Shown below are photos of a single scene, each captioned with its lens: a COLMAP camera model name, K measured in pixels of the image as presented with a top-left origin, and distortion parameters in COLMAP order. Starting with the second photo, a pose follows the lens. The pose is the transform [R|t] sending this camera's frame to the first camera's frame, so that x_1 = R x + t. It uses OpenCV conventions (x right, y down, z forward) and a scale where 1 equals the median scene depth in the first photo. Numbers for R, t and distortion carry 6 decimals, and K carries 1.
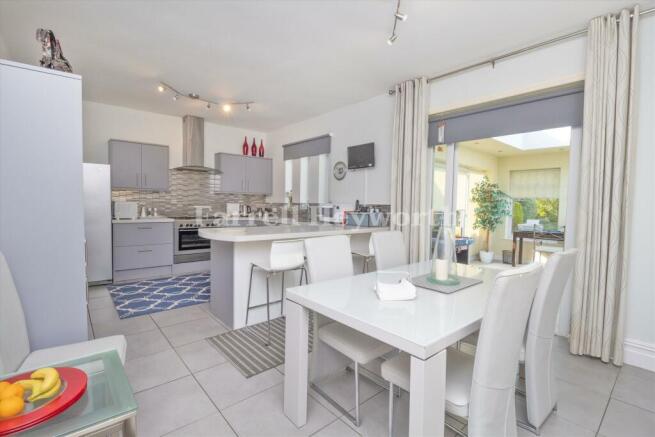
lens RADIAL K [[303.2, 0, 329.6], [0, 303.2, 221.3], [0, 0, 1]] dist [-0.019885, -0.002935]
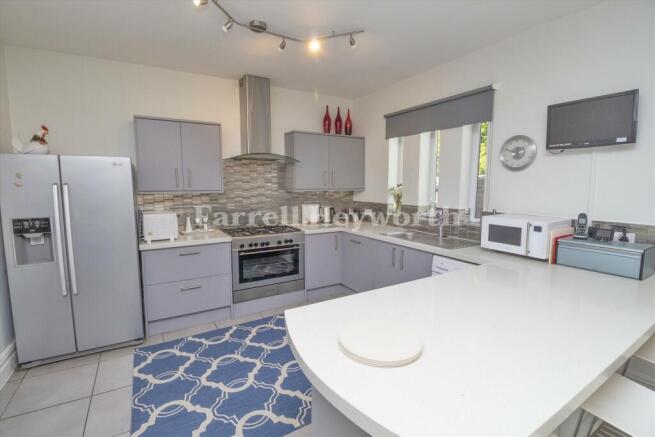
lens RADIAL K [[303.2, 0, 325.1], [0, 303.2, 219.3], [0, 0, 1]] dist [-0.019885, -0.002935]
pose [[0.983928, 0.000575, -0.178567, -0.194040], [0.010078, 0.998222, 0.058746, -0.079282], [0.178283, -0.059601, 0.982172, 0.385626]]
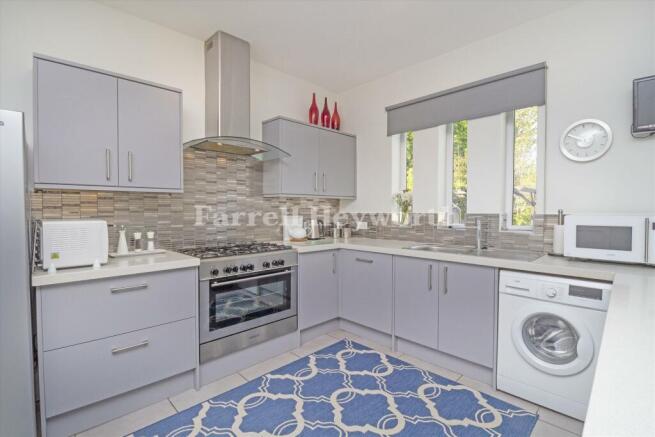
lens RADIAL K [[303.2, 0, 323.9], [0, 303.2, 219.2], [0, 0, 1]] dist [-0.019885, -0.002935]
pose [[0.998468, -0.021797, 0.050855, -0.351464], [0.023027, 0.999453, -0.023737, -0.046866], [-0.050310, 0.024872, 0.998424, 0.553289]]
